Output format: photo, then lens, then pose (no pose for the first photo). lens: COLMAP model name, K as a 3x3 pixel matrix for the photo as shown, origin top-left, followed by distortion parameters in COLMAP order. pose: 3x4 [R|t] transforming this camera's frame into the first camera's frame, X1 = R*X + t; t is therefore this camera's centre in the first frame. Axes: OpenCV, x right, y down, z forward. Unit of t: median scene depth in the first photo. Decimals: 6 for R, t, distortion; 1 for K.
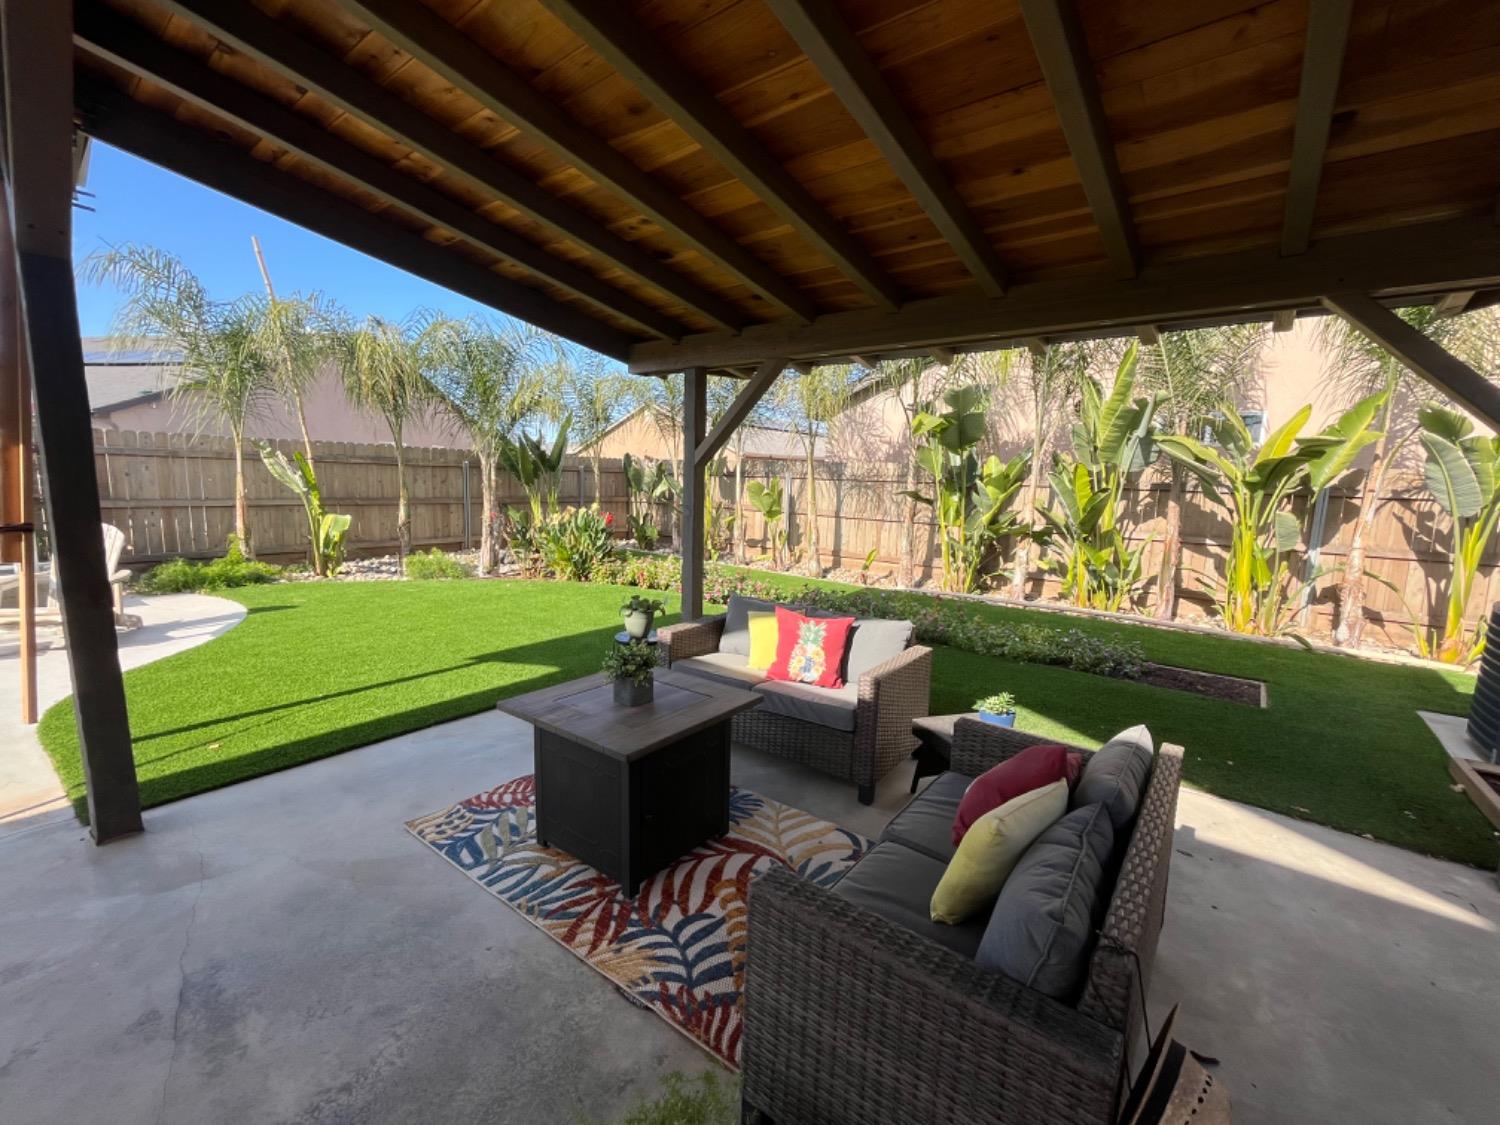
lens RADIAL K [[593.6, 0, 750.0], [0, 593.6, 562.5], [0, 0, 1]] dist [-0.003132, -0.000368]
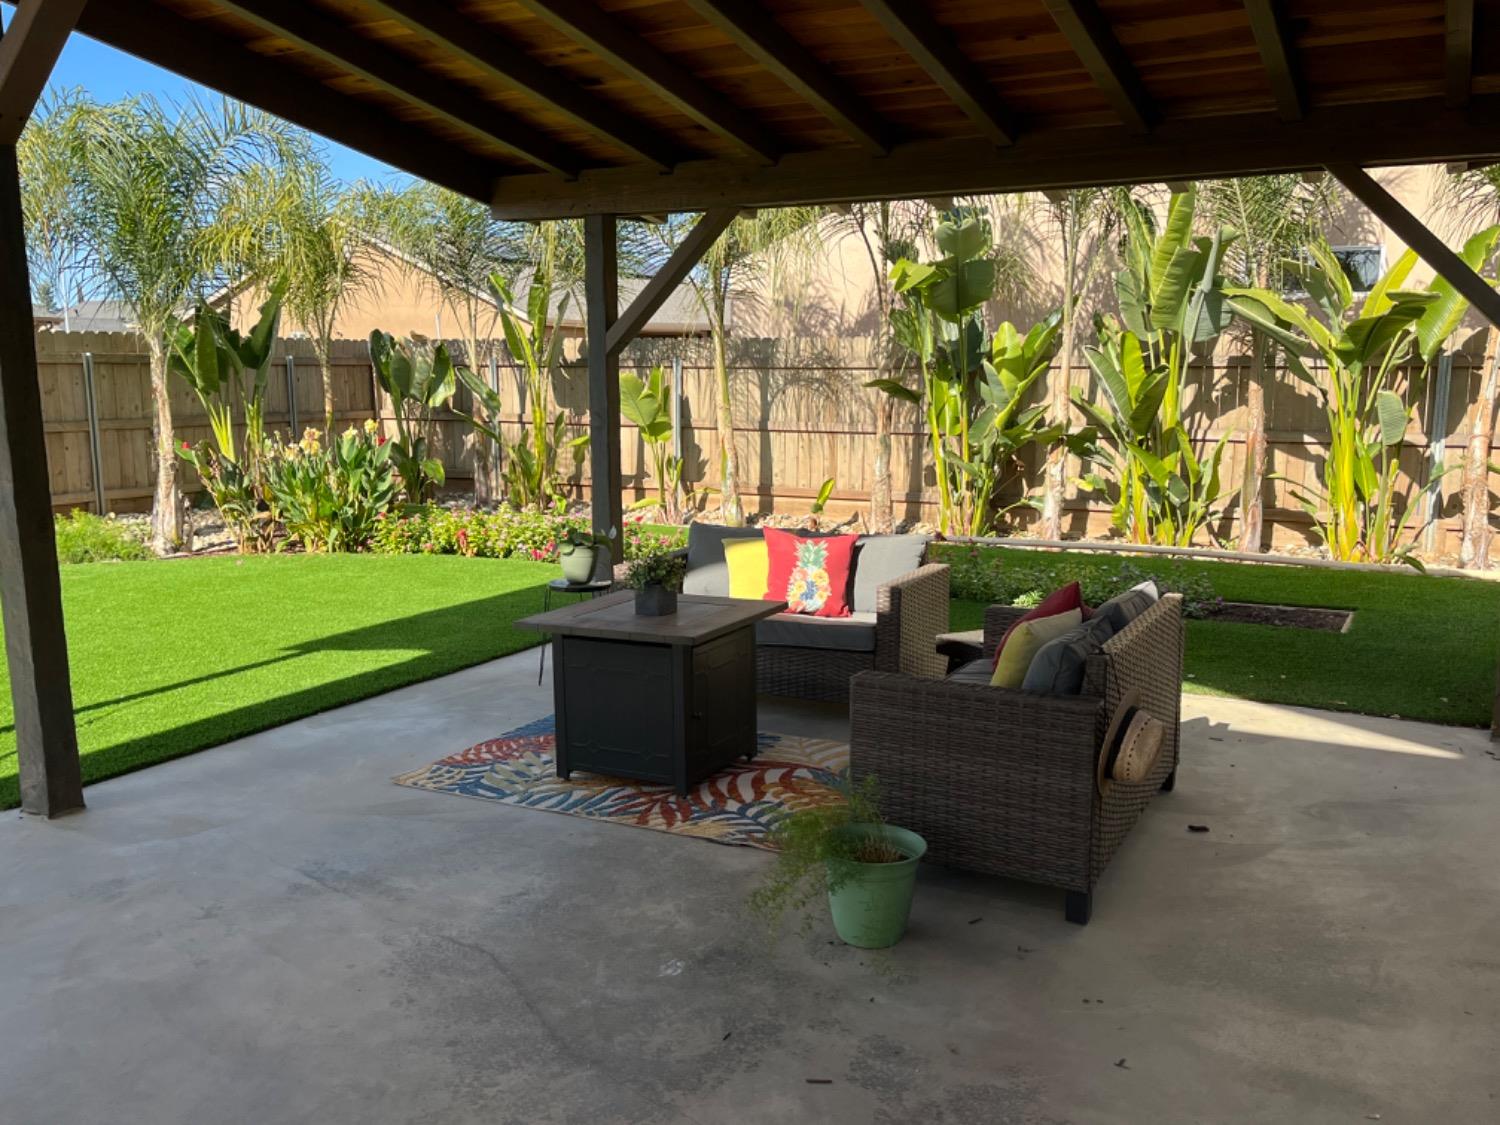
lens RADIAL K [[1173.1, 0, 750.0], [0, 1173.1, 562.5], [0, 0, 1]] dist [0.054204, -0.060612]
pose [[0.984261, -0.059270, 0.166486, -0.111890], [0.055168, 0.998051, 0.029163, 0.034130], [-0.167890, -0.019519, 0.985612, -0.267497]]
